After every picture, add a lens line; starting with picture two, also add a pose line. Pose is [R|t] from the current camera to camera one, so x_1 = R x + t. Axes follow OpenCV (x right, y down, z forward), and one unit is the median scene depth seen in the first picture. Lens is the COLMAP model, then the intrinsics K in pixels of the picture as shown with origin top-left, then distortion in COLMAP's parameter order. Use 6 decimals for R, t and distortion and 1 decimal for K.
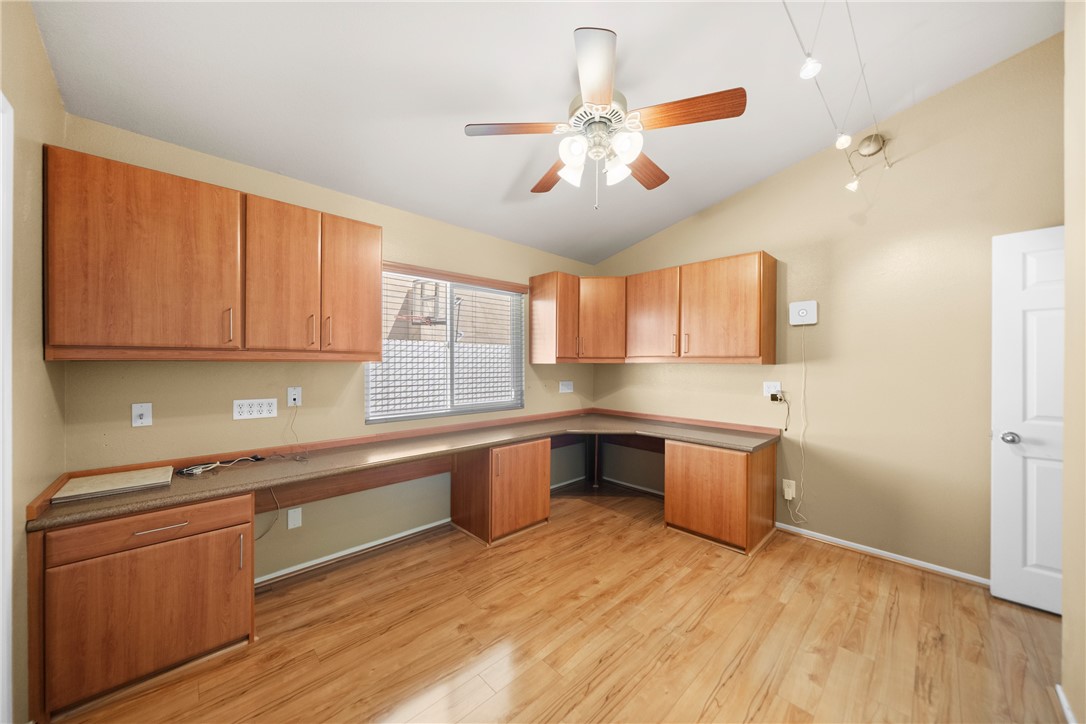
lens RADIAL K [[371.2, 0, 539.3], [0, 371.2, 366.2], [0, 0, 1]] dist [-0.000497, -0.000010]
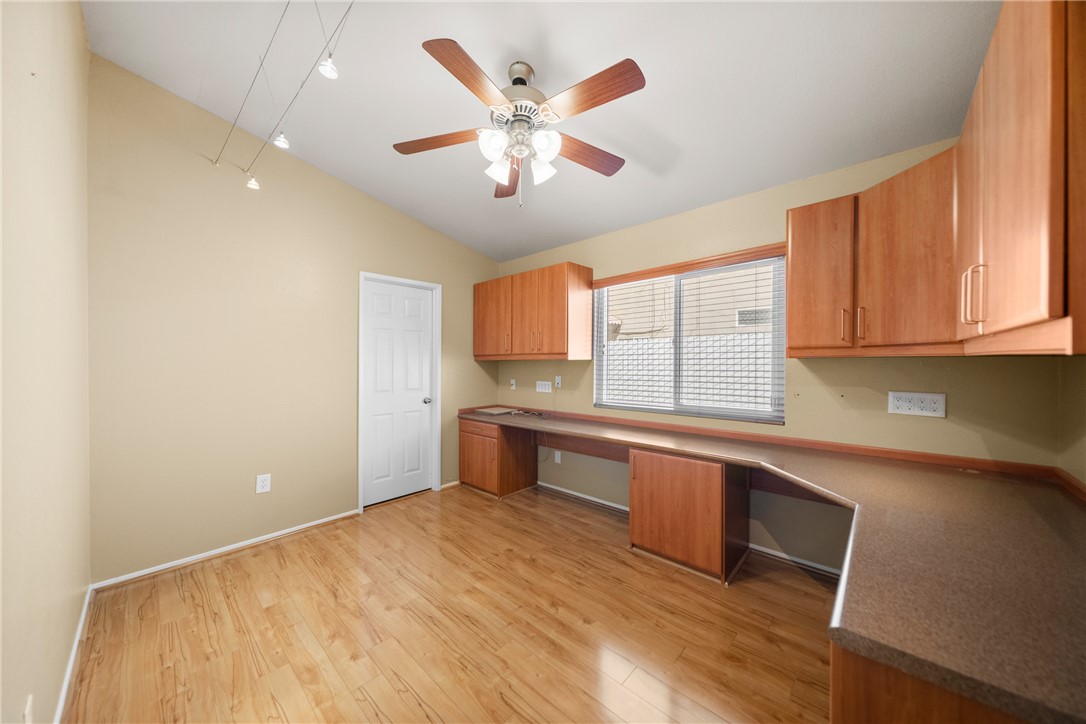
lens RADIAL K [[371.2, 0, 539.3], [0, 371.2, 366.2], [0, 0, 1]] dist [-0.000497, -0.000010]
pose [[0.071793, 0.010282, -0.997367, 0.945975], [0.001256, 0.999945, 0.010399, -0.002414], [0.997419, -0.001999, 0.071776, 0.809717]]
